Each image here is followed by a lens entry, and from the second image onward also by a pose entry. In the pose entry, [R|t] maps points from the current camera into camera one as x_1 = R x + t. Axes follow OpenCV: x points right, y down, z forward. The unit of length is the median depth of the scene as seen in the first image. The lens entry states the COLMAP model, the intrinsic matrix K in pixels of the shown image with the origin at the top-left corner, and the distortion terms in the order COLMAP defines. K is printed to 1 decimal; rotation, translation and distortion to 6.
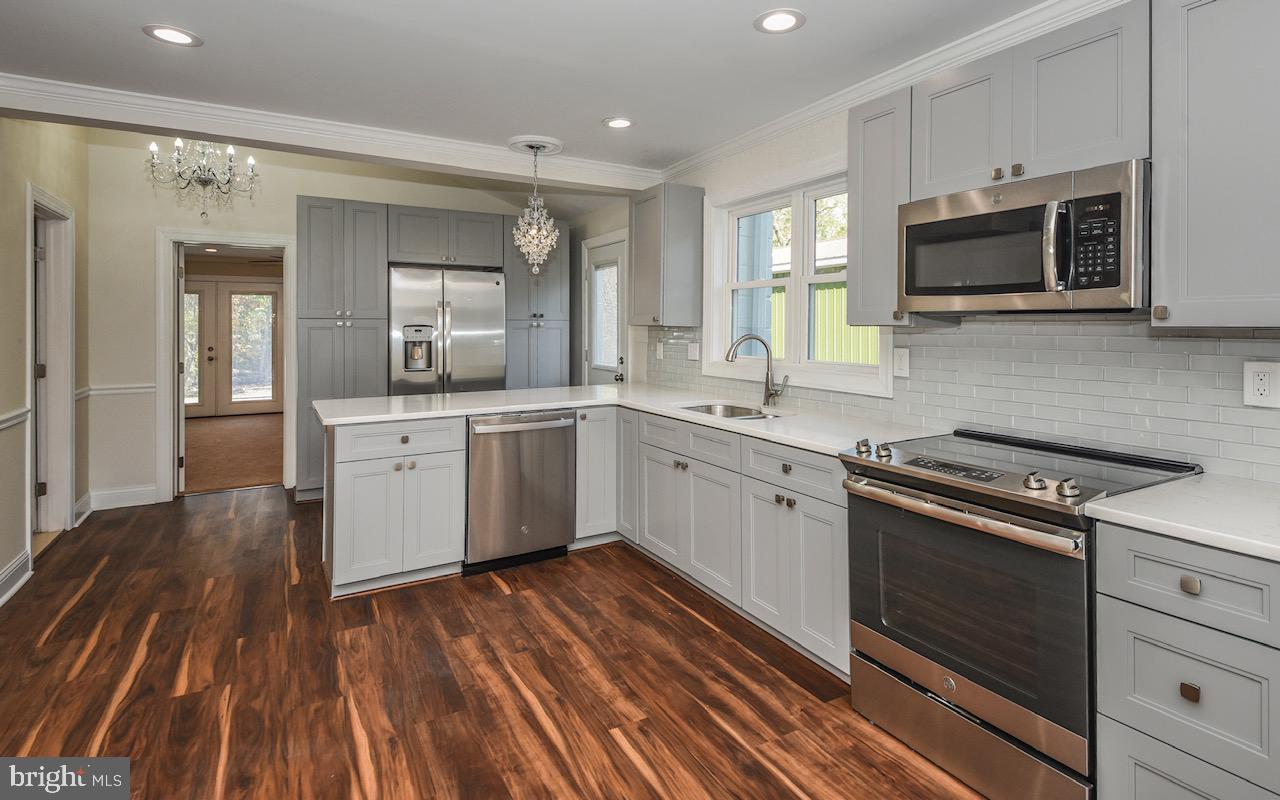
lens RADIAL K [[645.5, 0, 647.9], [0, 645.5, 323.0], [0, 0, 1]] dist [0.012975, -0.004553]
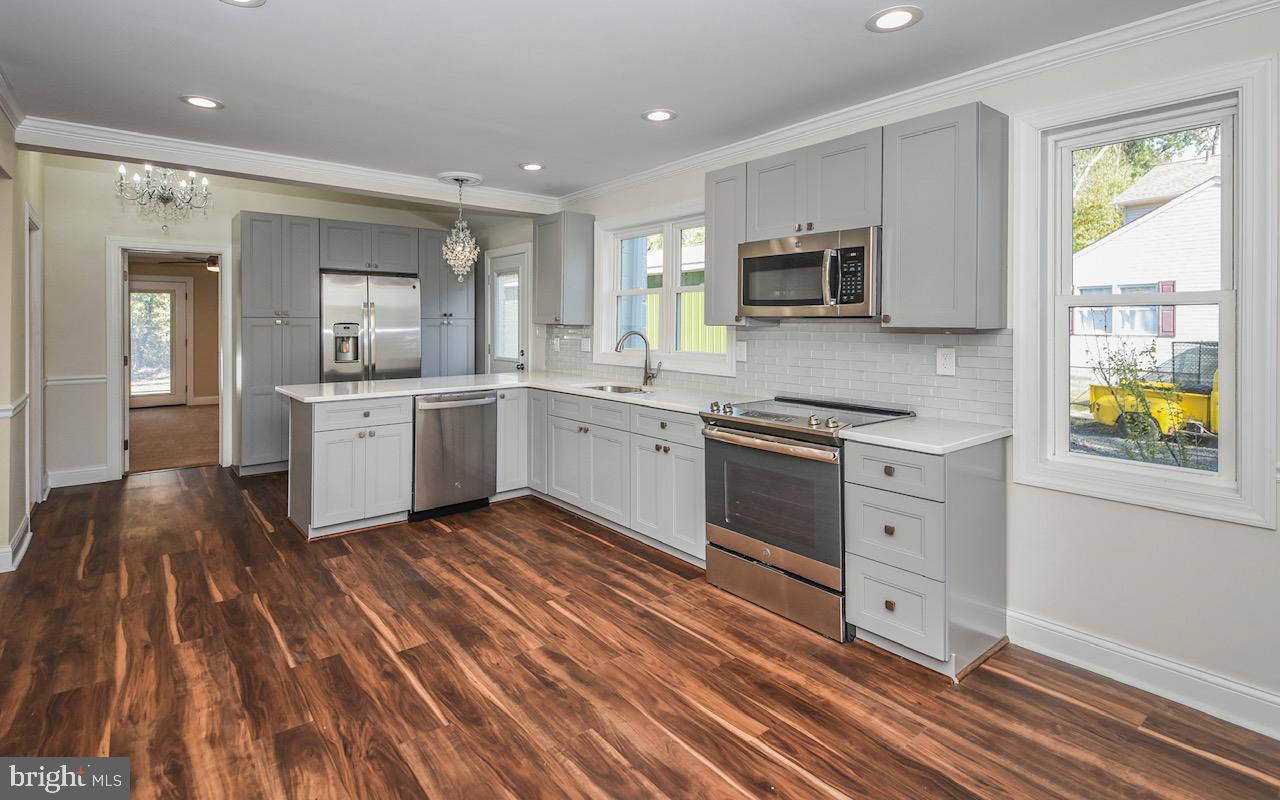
lens RADIAL K [[645.5, 0, 587.1], [0, 645.5, 317.7], [0, 0, 1]] dist [0.012975, -0.004553]
pose [[0.992825, 0.001891, 0.119563, -0.110129], [-0.001702, 0.999997, -0.001681, -0.008890], [-0.119566, 0.001466, 0.992825, -0.354199]]
